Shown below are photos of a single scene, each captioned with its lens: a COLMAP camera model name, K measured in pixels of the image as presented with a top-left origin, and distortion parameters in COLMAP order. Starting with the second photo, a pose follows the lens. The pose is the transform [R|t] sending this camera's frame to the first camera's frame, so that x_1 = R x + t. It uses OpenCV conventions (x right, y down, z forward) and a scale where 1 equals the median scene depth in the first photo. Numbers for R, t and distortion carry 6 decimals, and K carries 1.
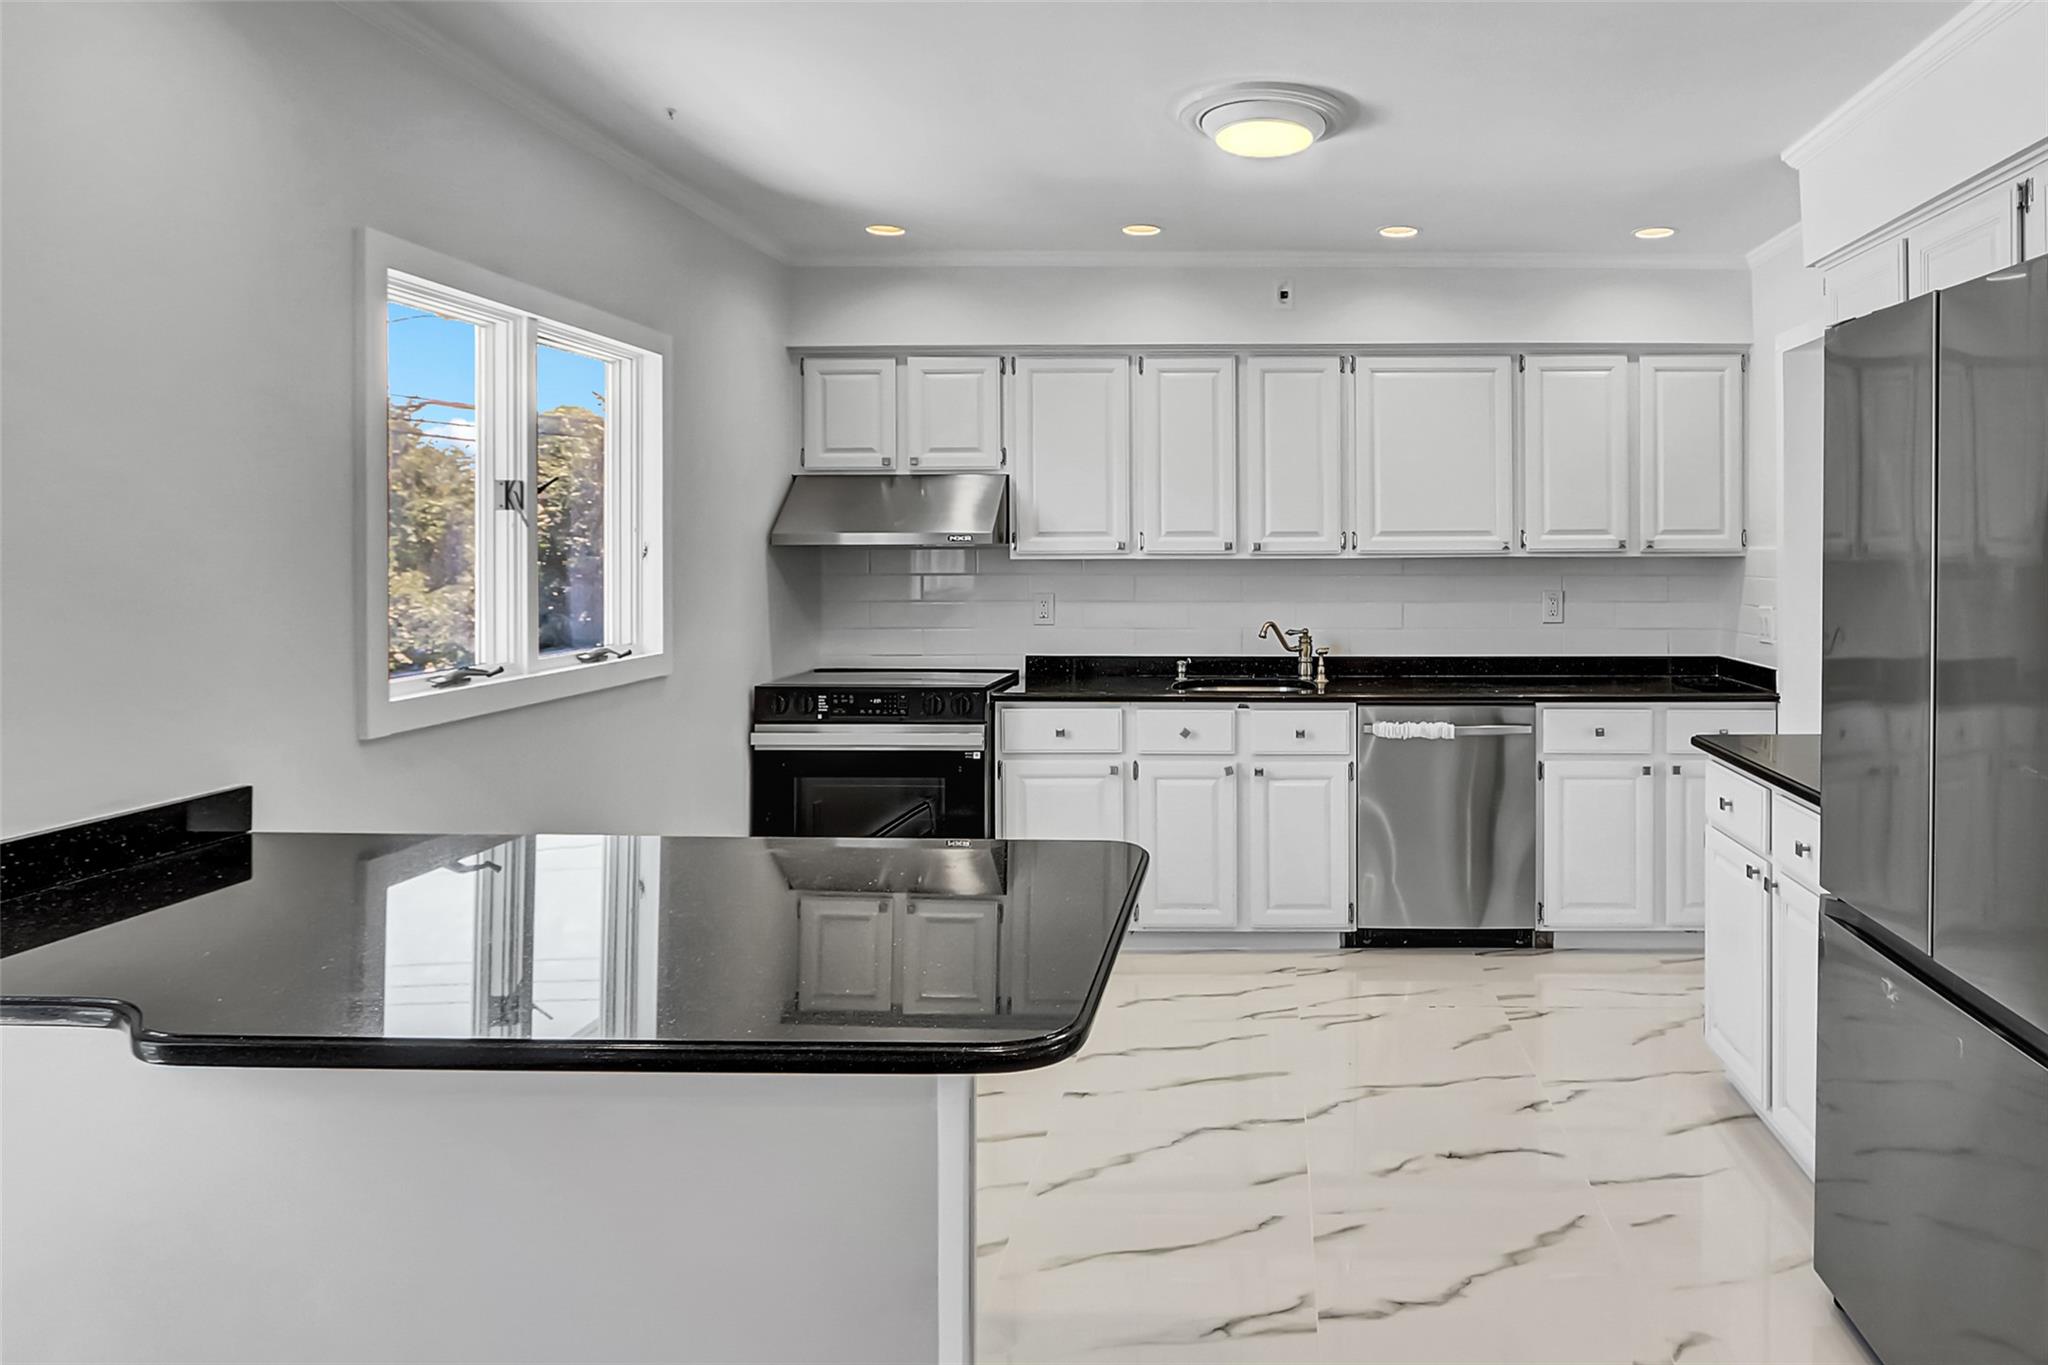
lens RADIAL K [[1179.6, 0, 1025.8], [0, 1179.6, 537.1], [0, 0, 1]] dist [-0.021070, 0.000655]
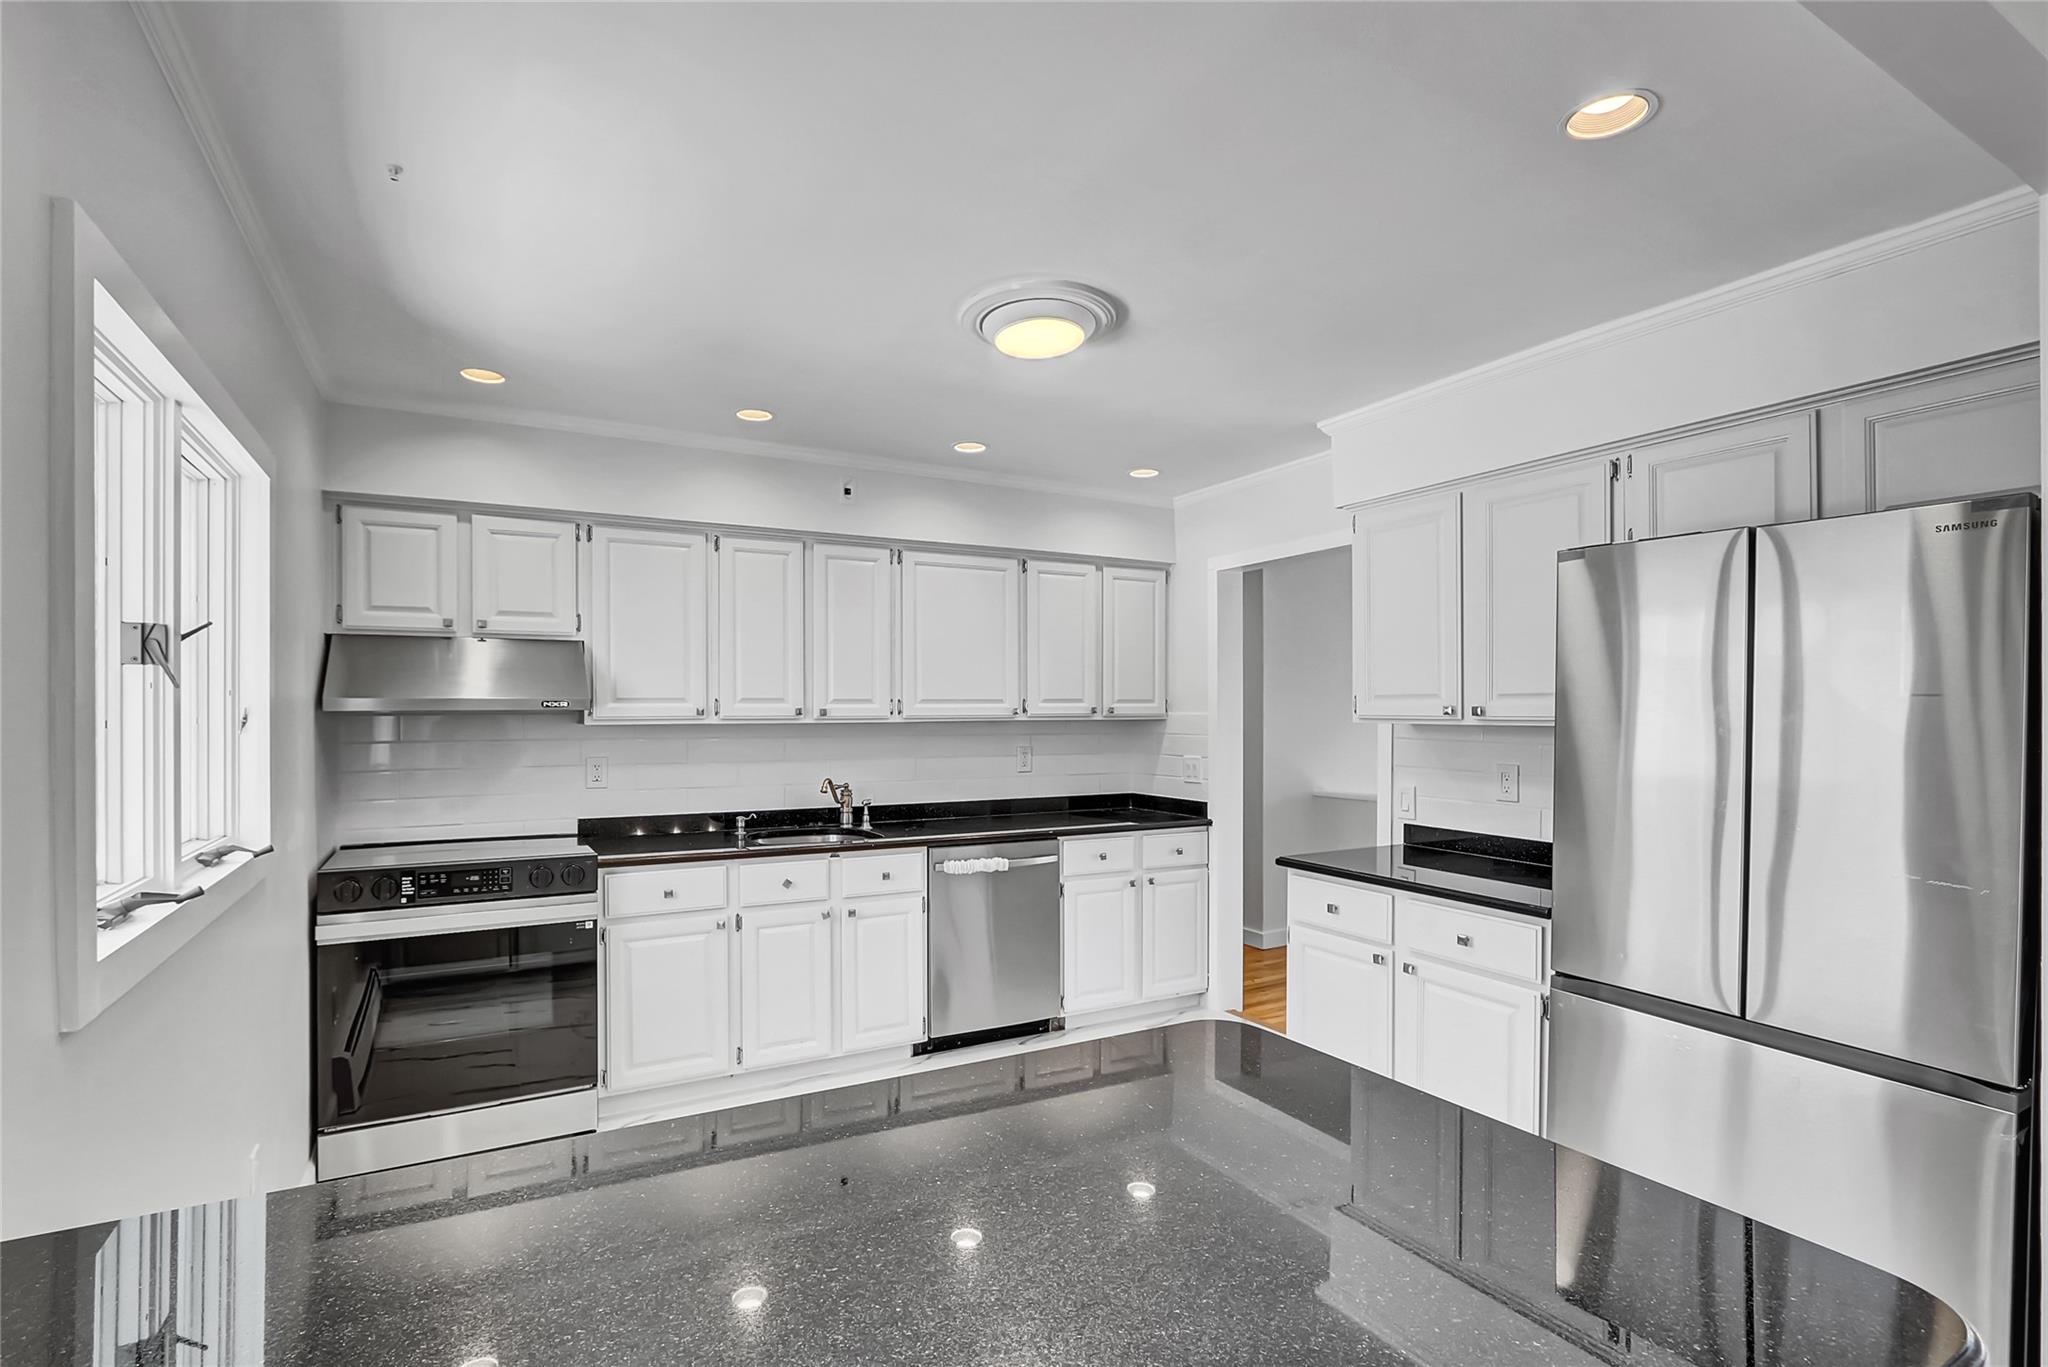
lens RADIAL K [[987.1, 0, 997.1], [0, 987.1, 704.0], [0, 0, 1]] dist [-0.002397, -0.000069]
pose [[0.874352, 0.003160, 0.485282, -0.116654], [-0.003546, 0.999994, -0.000122, -0.000234], [-0.485279, -0.001614, 0.874358, 0.093333]]
